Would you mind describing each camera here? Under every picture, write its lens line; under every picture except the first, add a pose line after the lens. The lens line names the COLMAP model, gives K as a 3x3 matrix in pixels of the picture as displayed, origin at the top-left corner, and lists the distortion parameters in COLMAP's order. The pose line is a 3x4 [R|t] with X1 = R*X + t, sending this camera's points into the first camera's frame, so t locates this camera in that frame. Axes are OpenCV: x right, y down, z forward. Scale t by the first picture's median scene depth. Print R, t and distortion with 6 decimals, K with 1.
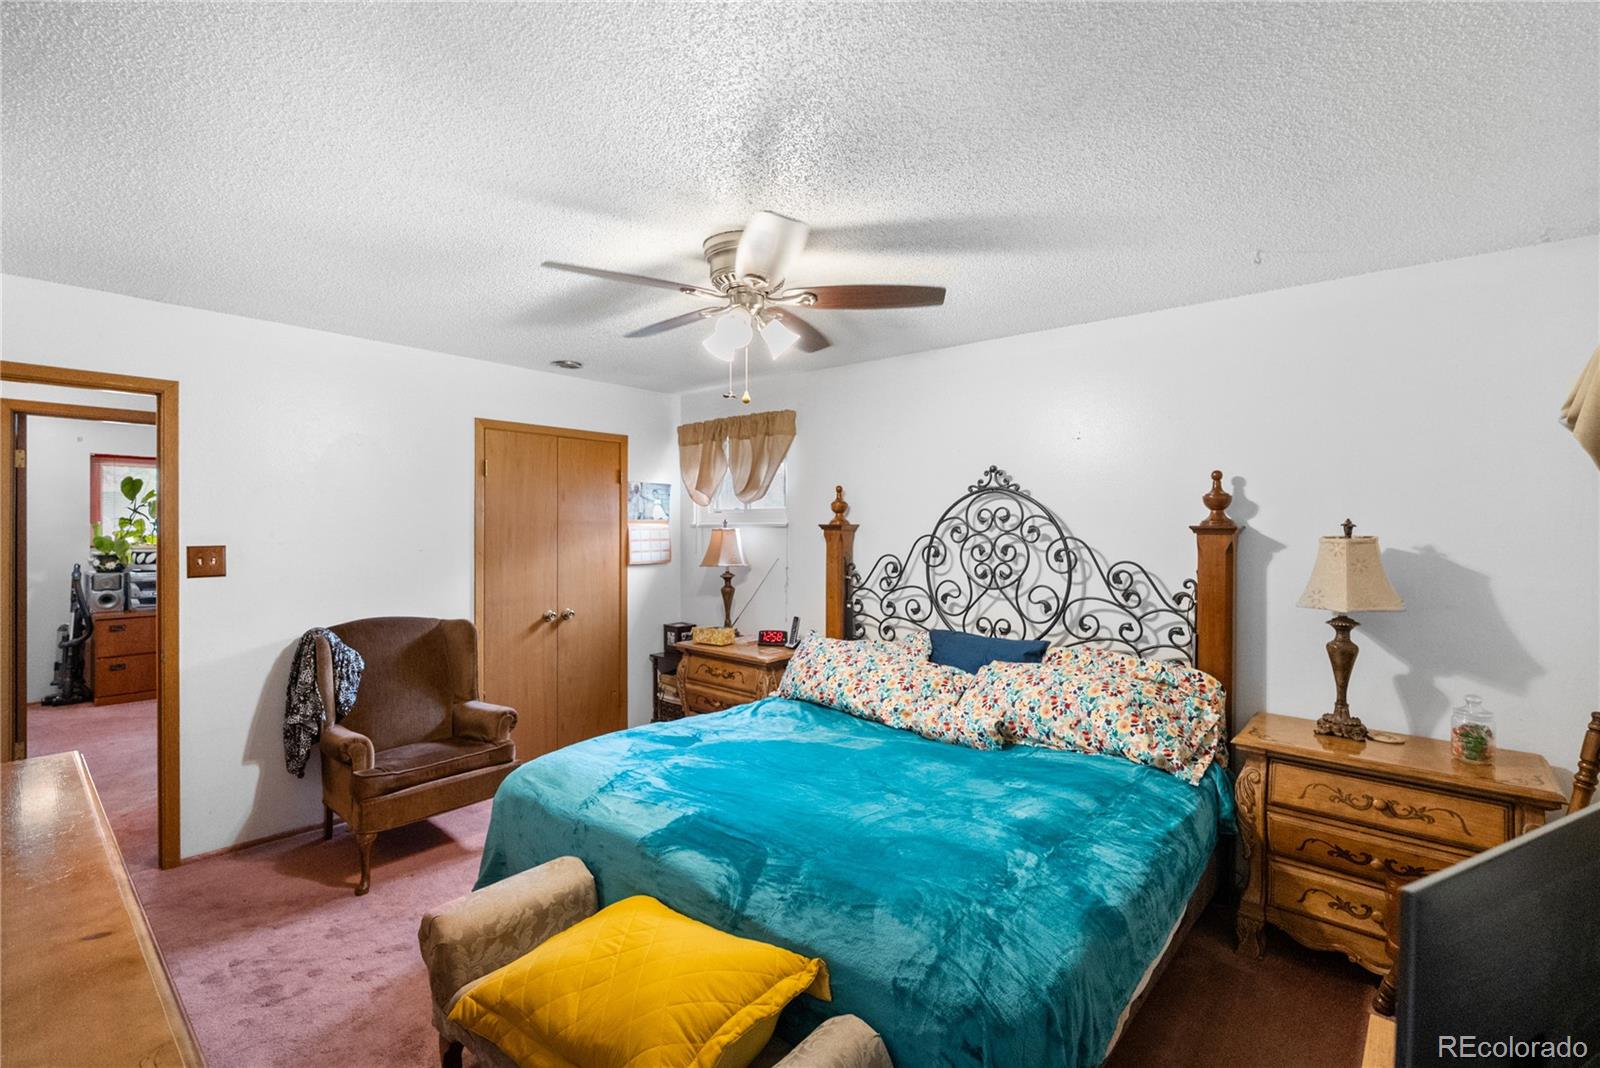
lens RADIAL K [[707.4, 0, 808.0], [0, 707.4, 542.4], [0, 0, 1]] dist [-0.005702, 0.000187]
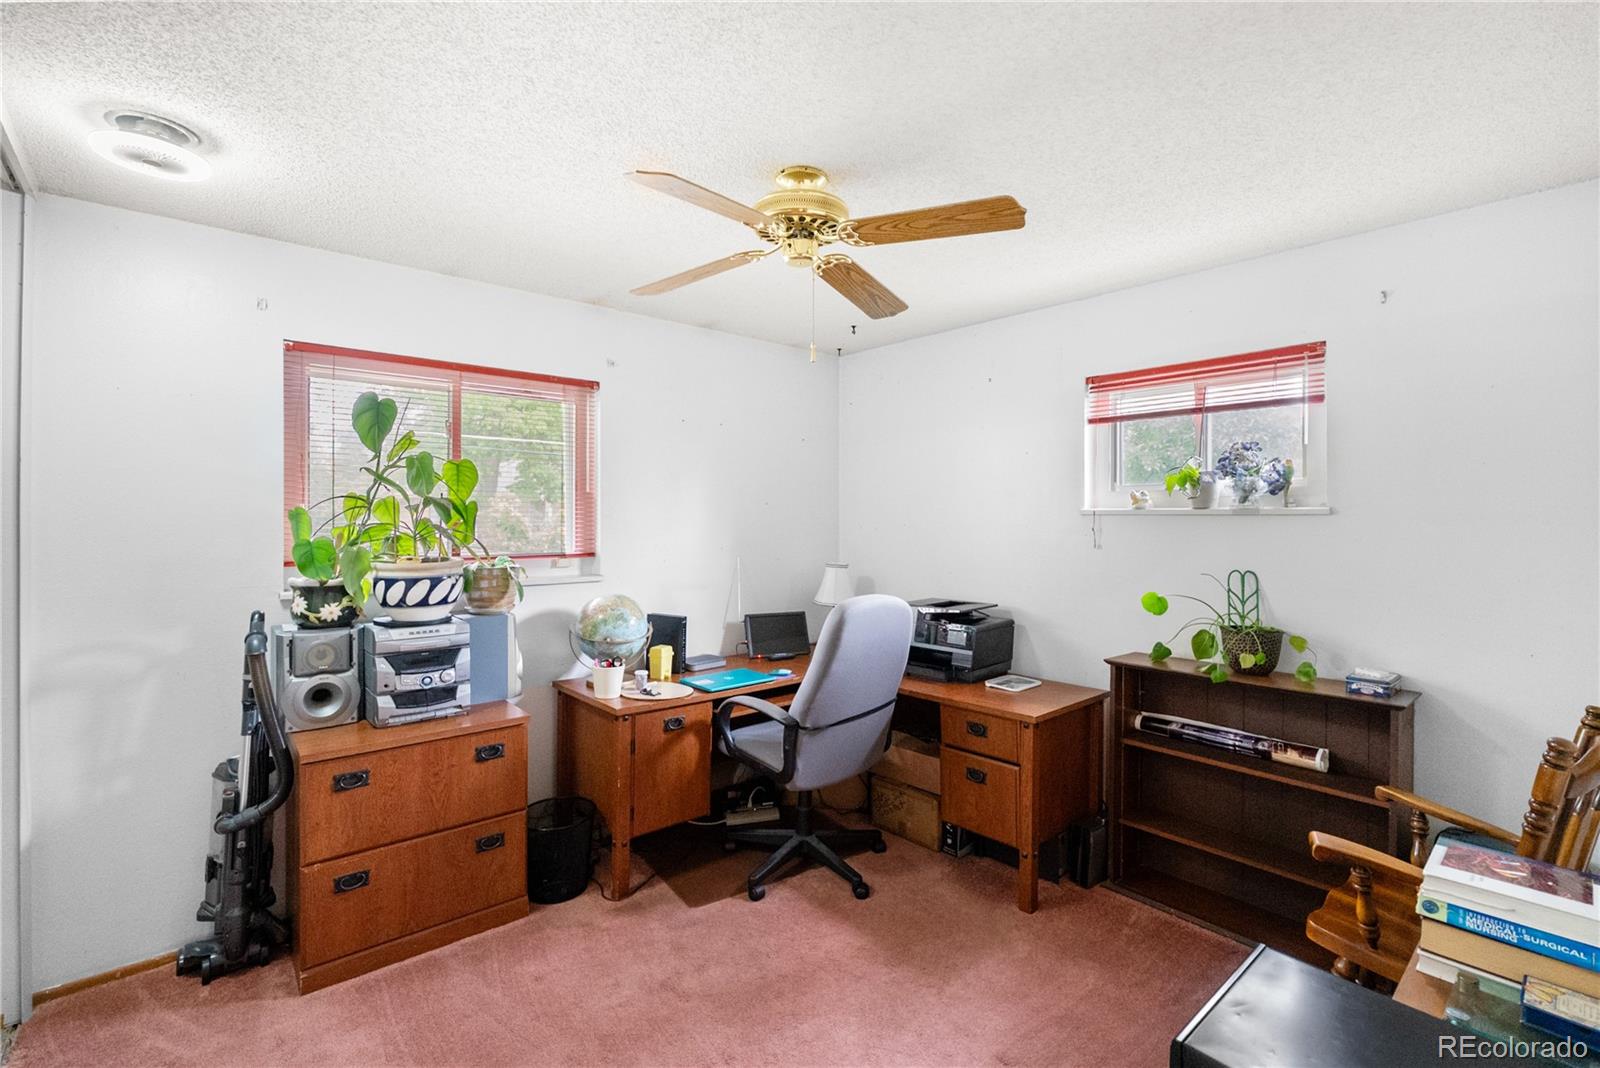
lens RADIAL K [[707.4, 0, 800.2], [0, 707.4, 525.0], [0, 0, 1]] dist [-0.005702, 0.000187]
pose [[0.990934, 0.001840, -0.134338, -0.767913], [-0.002111, 0.999996, -0.001874, -0.019558], [0.134334, 0.002141, 0.990934, 0.727787]]
